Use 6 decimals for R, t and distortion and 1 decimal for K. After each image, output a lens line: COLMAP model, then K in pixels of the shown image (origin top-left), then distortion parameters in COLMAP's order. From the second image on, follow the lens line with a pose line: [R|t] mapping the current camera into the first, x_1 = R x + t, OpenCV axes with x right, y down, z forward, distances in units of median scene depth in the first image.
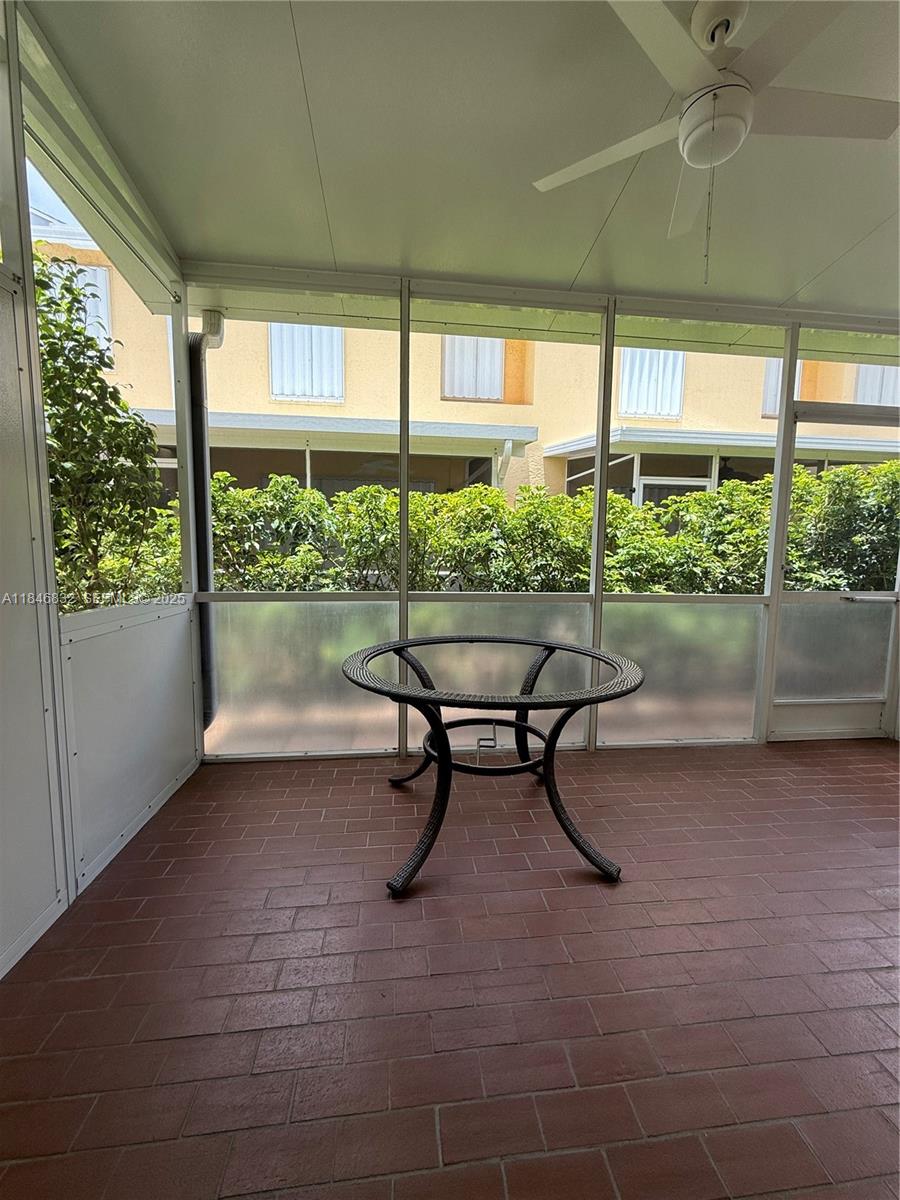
lens RADIAL K [[477.5, 0, 447.5], [0, 477.5, 595.0], [0, 0, 1]] dist [-0.002360, 0.000859]
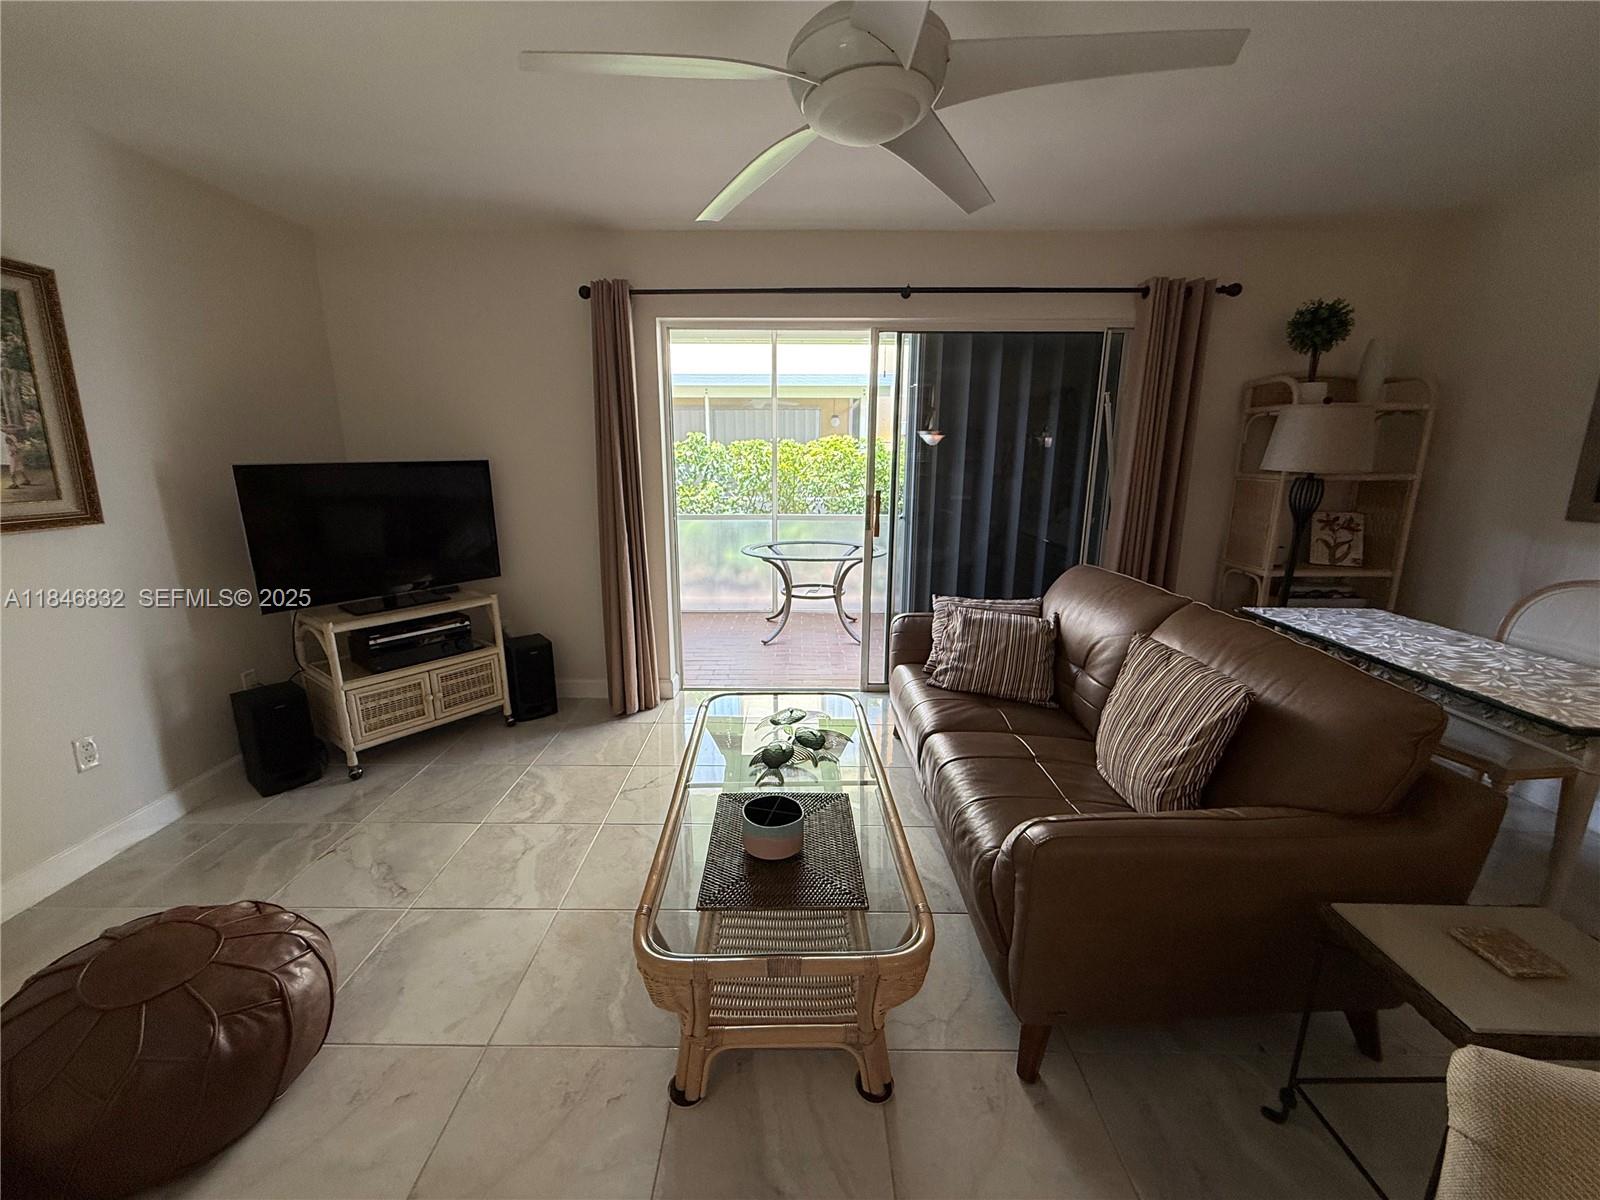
lens RADIAL K [[636.6, 0, 793.5], [0, 636.6, 598.6], [0, 0, 1]] dist [-0.002360, 0.000859]
pose [[0.992580, 0.014387, -0.120741, 0.199093], [0.000595, 0.992389, 0.123143, 0.009430], [0.121594, -0.122301, 0.985016, -0.983437]]
